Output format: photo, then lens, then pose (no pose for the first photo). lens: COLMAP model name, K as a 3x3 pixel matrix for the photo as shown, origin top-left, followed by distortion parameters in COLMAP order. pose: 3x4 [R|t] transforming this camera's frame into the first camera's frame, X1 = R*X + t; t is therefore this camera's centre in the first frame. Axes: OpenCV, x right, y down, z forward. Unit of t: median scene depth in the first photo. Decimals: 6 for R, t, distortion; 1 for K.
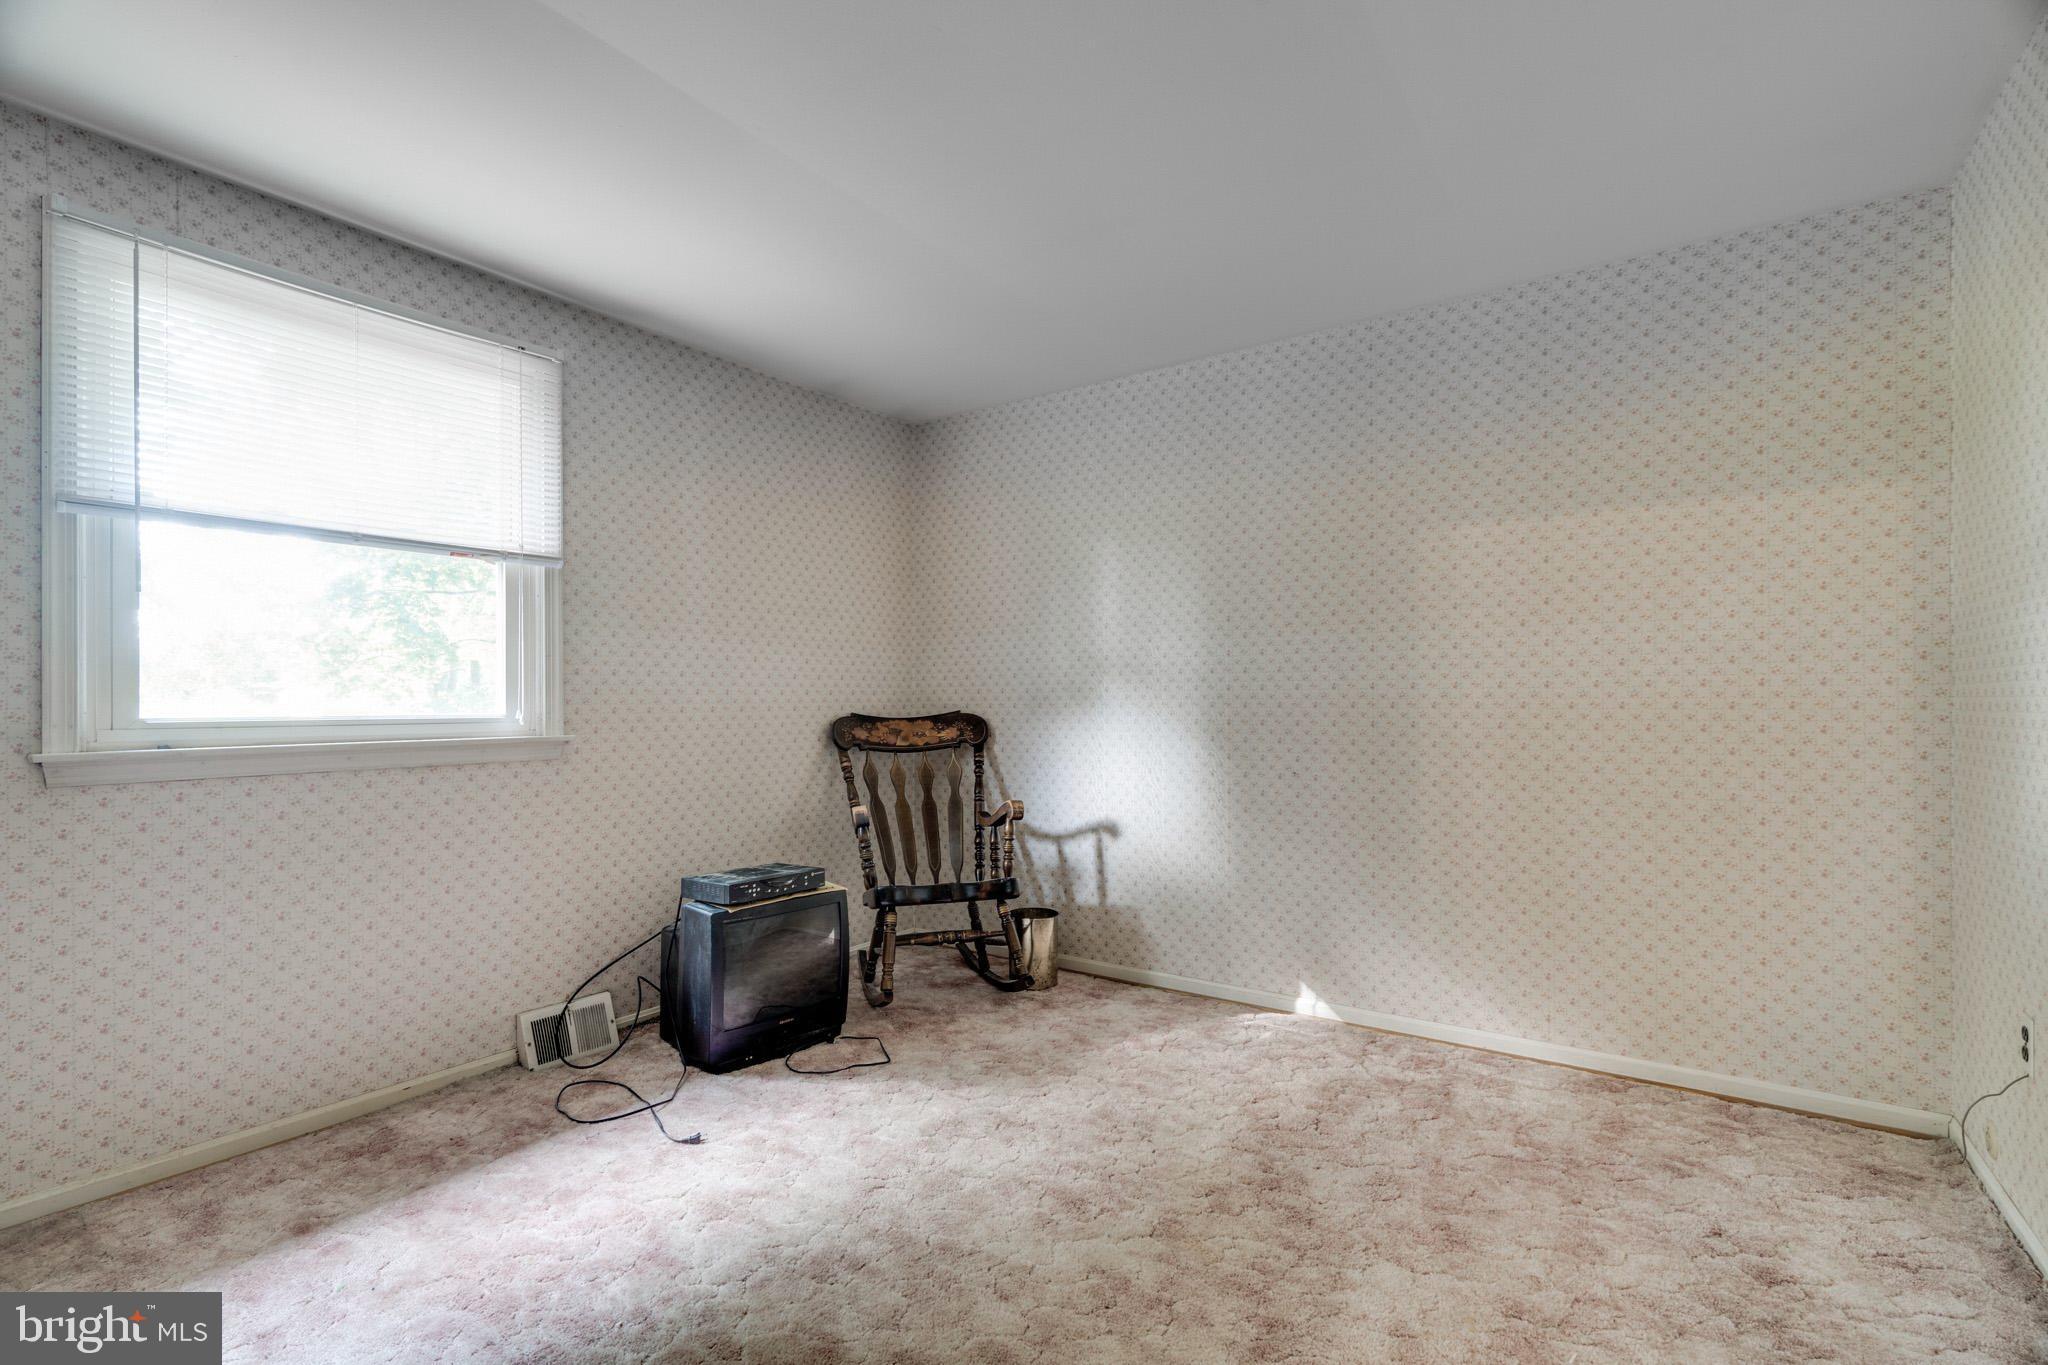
lens RADIAL K [[915.0, 0, 1019.2], [0, 915.0, 685.9], [0, 0, 1]] dist [0.002180, 0.000028]
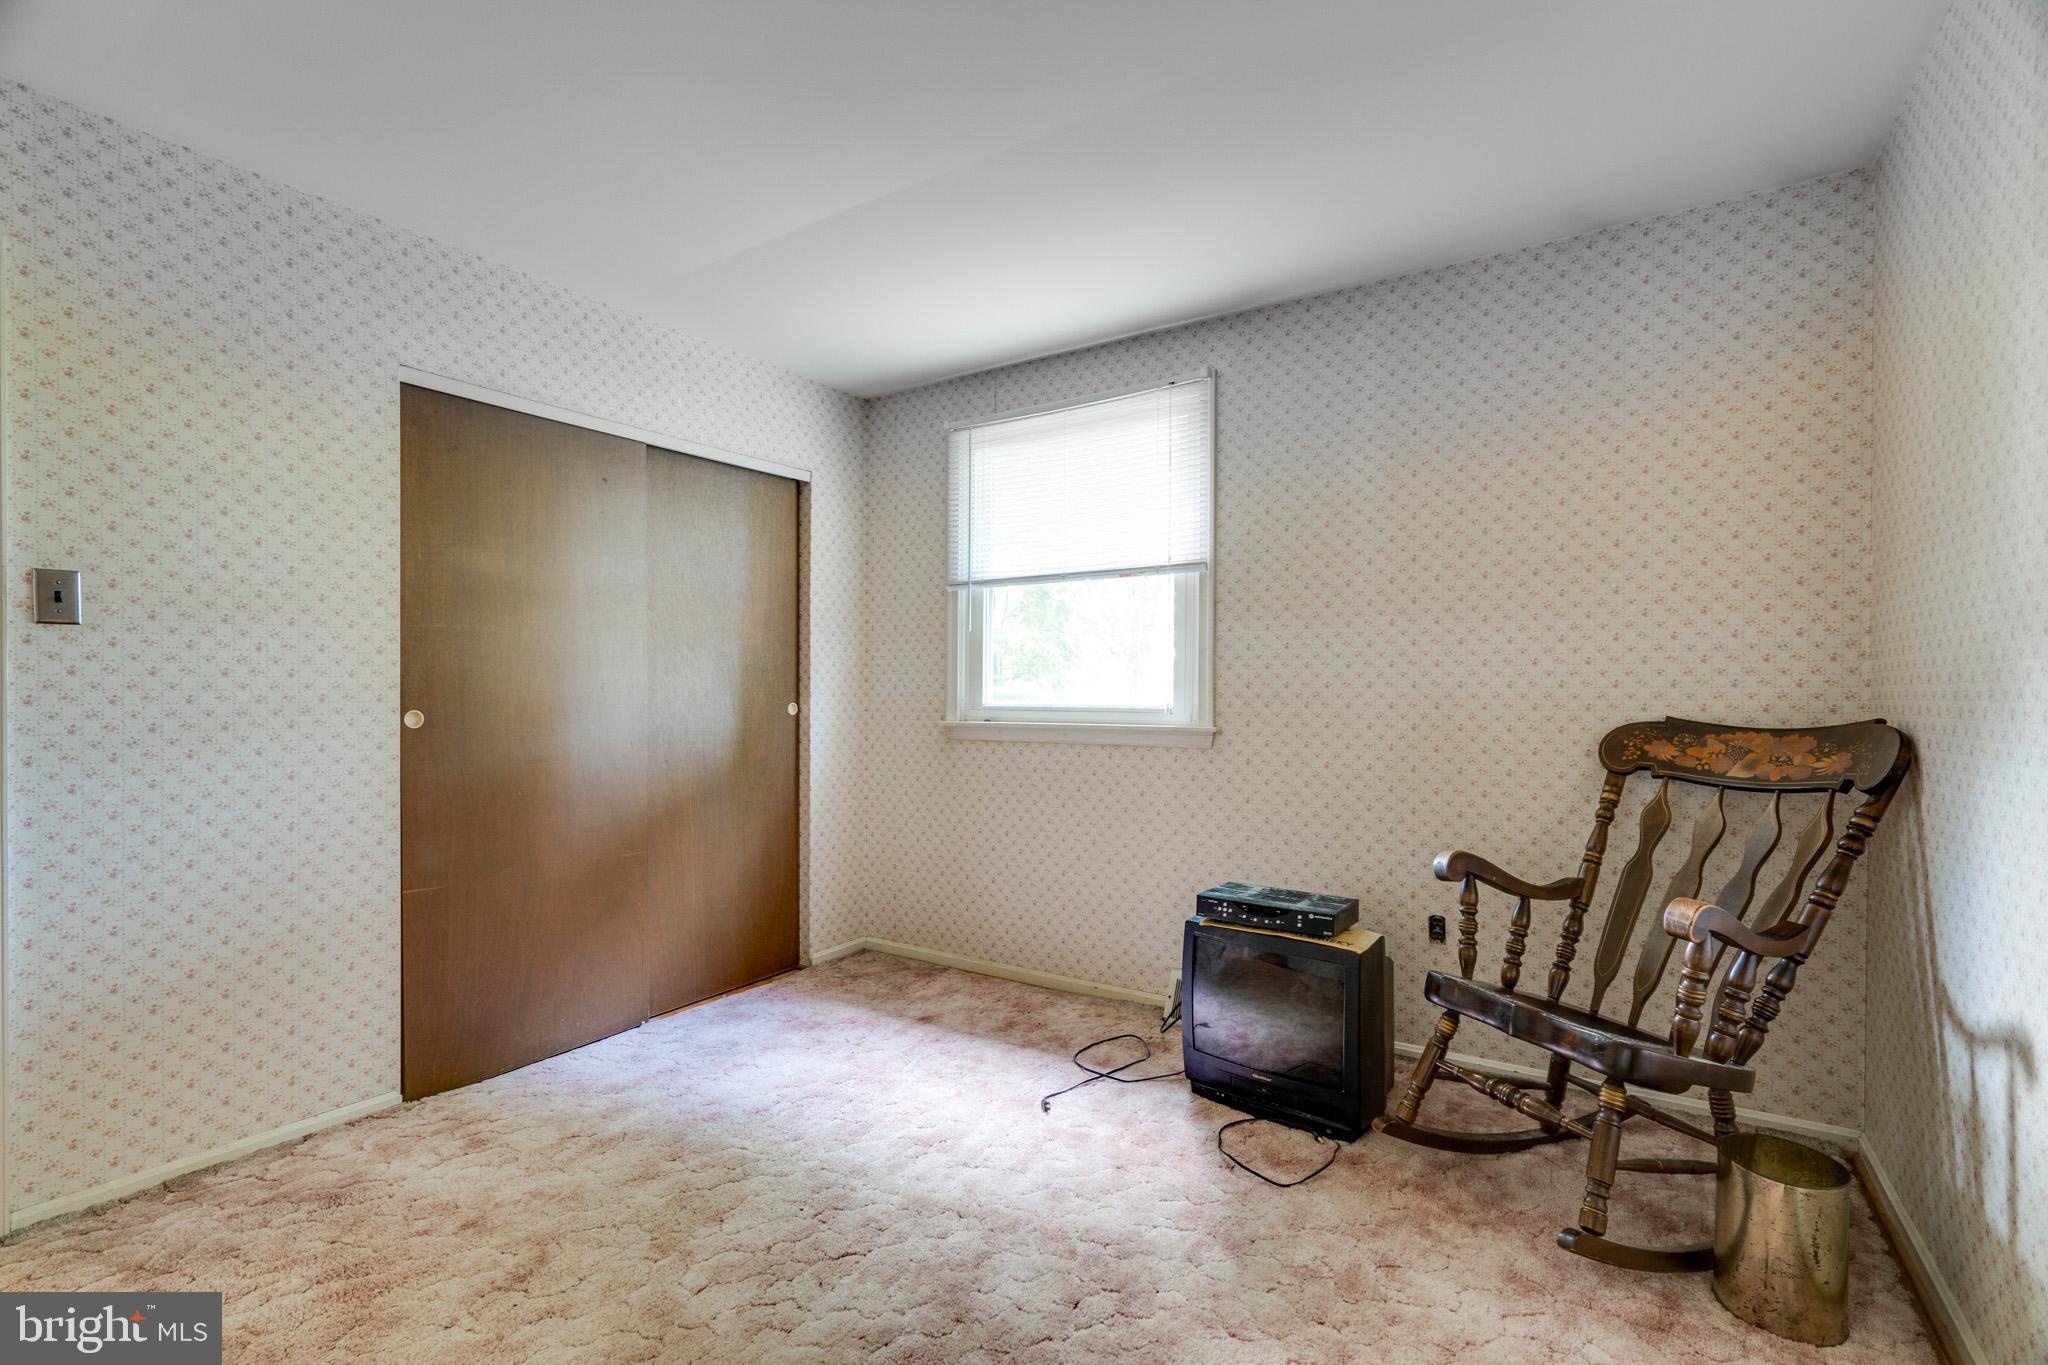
lens RADIAL K [[915.0, 0, 1022.5], [0, 915.0, 690.4], [0, 0, 1]] dist [0.002180, 0.000028]
pose [[0.051642, 0.003941, -0.998658, 0.589391], [0.015822, 0.999863, 0.004764, 0.002800], [0.998540, -0.016047, 0.051573, 0.763649]]
